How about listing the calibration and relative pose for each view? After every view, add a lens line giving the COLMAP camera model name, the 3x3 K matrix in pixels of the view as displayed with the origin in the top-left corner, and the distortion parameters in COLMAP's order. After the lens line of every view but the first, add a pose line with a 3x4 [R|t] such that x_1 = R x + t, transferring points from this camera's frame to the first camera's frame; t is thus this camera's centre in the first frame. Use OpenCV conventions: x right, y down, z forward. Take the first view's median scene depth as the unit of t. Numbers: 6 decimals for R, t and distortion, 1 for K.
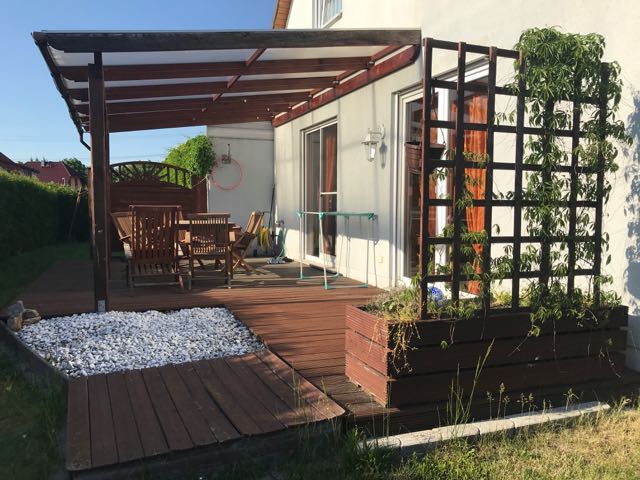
lens RADIAL K [[527.1, 0, 320.0], [0, 527.1, 240.0], [0, 0, 1]] dist [-0.011699, -0.004518]
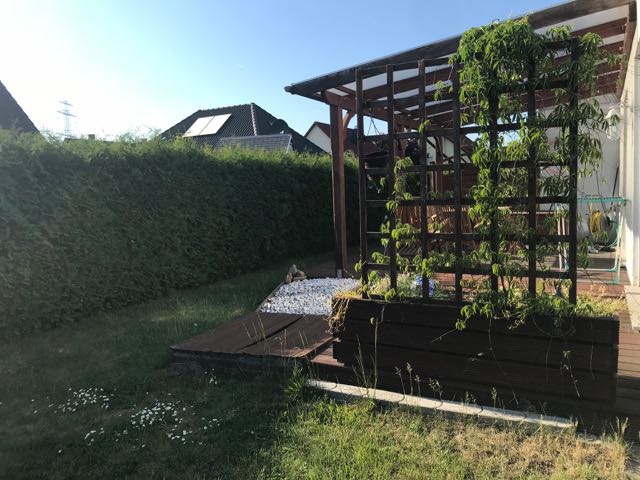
lens RADIAL K [[527.1, 0, 320.0], [0, 527.1, 240.0], [0, 0, 1]] dist [-0.011699, -0.004518]
pose [[0.661563, 0.039818, -0.748832, 0.949002], [-0.009674, 0.998959, 0.044571, -0.036240], [0.749828, -0.022242, 0.661259, 0.099881]]
